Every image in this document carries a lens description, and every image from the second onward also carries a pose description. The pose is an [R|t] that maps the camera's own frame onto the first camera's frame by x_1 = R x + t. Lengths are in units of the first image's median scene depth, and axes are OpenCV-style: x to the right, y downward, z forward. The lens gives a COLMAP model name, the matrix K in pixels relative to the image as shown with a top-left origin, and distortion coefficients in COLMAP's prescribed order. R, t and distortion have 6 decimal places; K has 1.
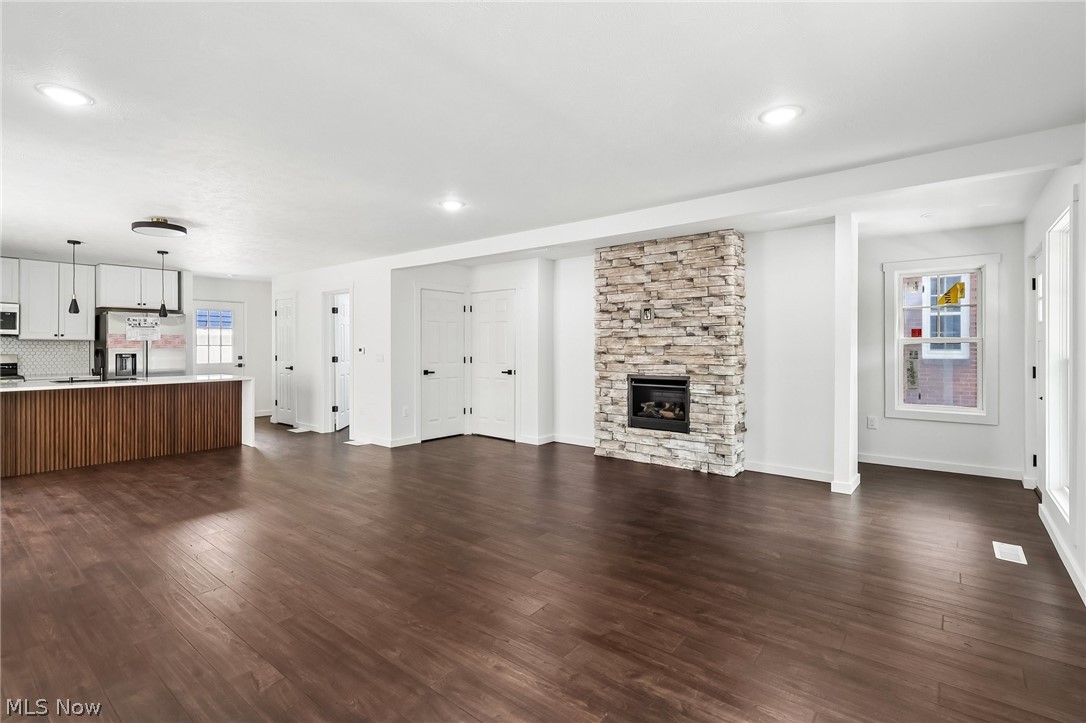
lens RADIAL K [[496.2, 0, 543.5], [0, 496.2, 349.9], [0, 0, 1]] dist [-0.015593, 0.000985]
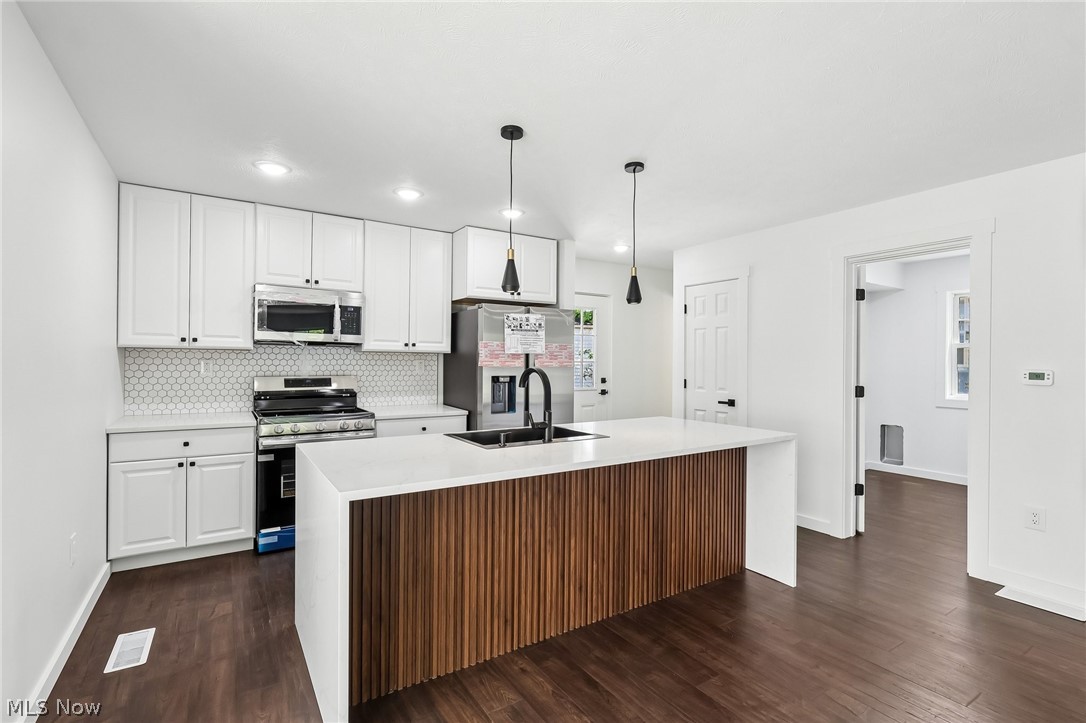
lens RADIAL K [[496.2, 0, 541.1], [0, 496.2, 368.6], [0, 0, 1]] dist [-0.015593, 0.000985]
pose [[0.938769, 0.011866, -0.344343, -0.598545], [-0.009323, 0.999916, 0.009039, -0.006812], [0.344421, -0.005276, 0.938800, 0.452348]]
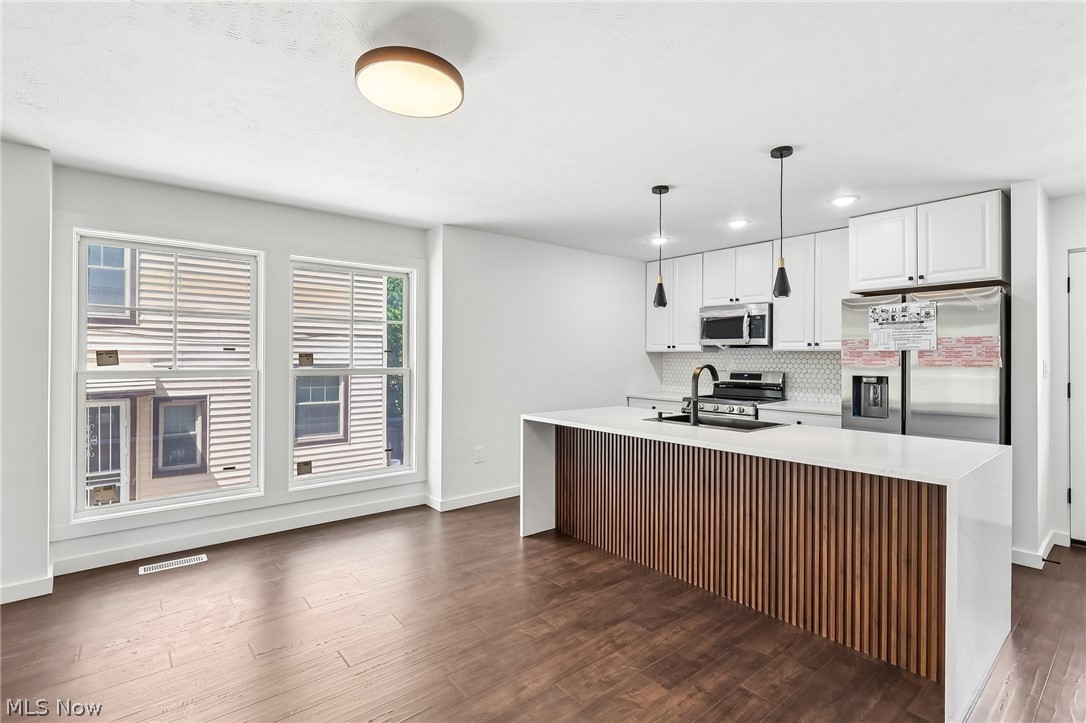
lens RADIAL K [[496.2, 0, 536.8], [0, 496.2, 353.4], [0, 0, 1]] dist [-0.015593, 0.000985]
pose [[-0.226294, -0.010161, -0.974006, -0.249892], [-0.011504, 0.999904, -0.007758, -0.008243], [0.973991, 0.009450, -0.226389, 0.764879]]
